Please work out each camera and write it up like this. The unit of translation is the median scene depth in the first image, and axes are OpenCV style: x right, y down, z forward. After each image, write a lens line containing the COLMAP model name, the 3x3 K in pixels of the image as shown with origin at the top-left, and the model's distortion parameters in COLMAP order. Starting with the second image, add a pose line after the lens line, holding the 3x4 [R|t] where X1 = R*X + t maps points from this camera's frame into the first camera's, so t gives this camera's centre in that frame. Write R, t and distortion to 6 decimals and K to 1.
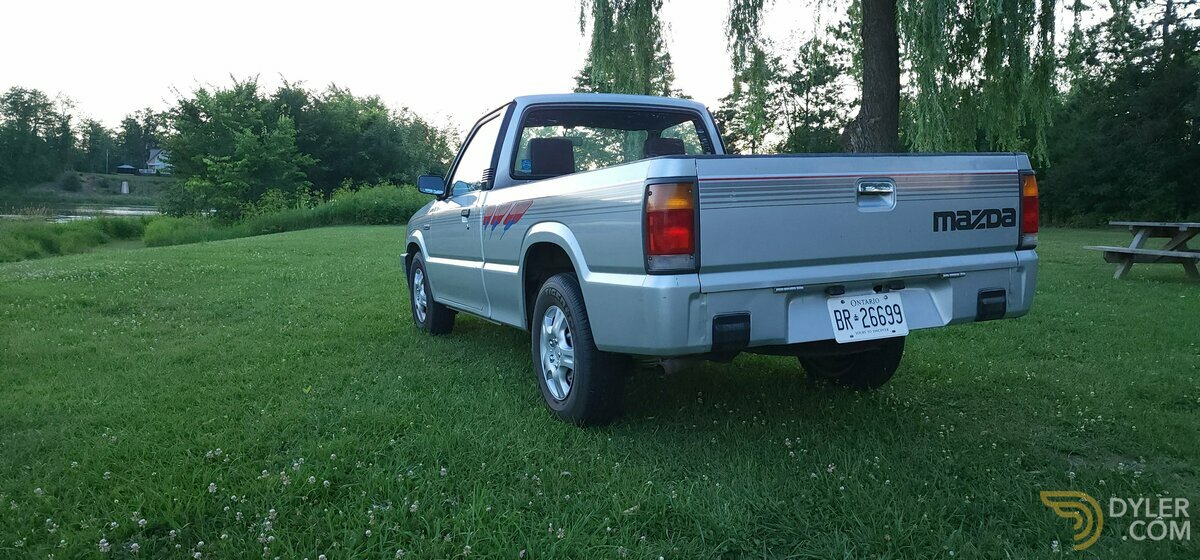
lens RADIAL K [[801.8, 0, 611.3], [0, 801.8, 279.4], [0, 0, 1]] dist [0.070282, -0.064066]
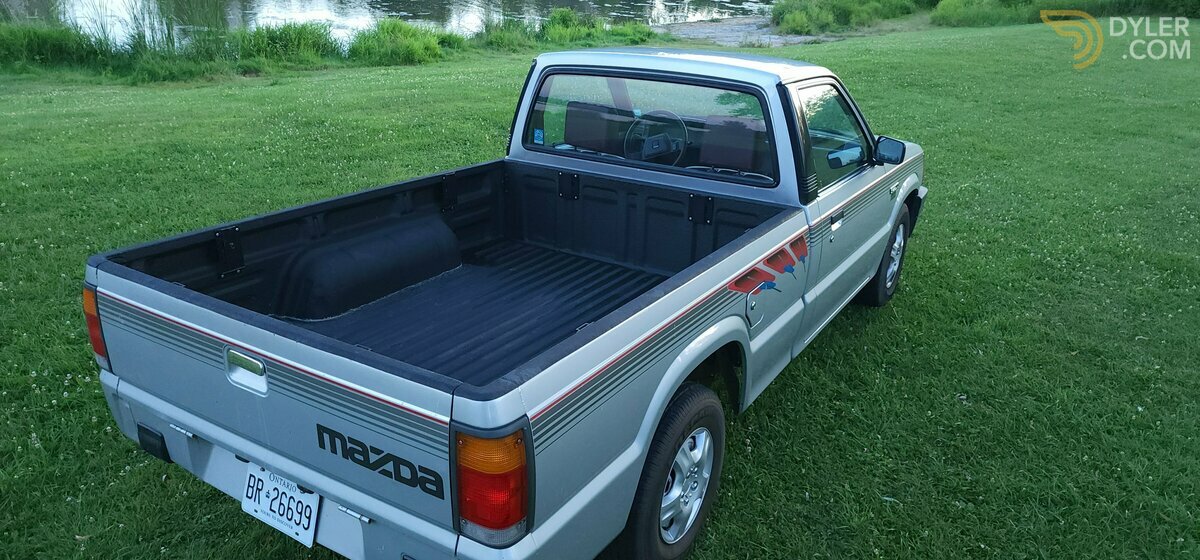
lens RADIAL K [[801.8, 0, 611.3], [0, 801.8, 279.4], [0, 0, 1]] dist [0.070282, -0.064066]
pose [[0.563986, 0.339237, -0.752887, 1.012941], [-0.114794, 0.935078, 0.335337, -0.456989], [0.817767, -0.102698, 0.566314, 0.816235]]
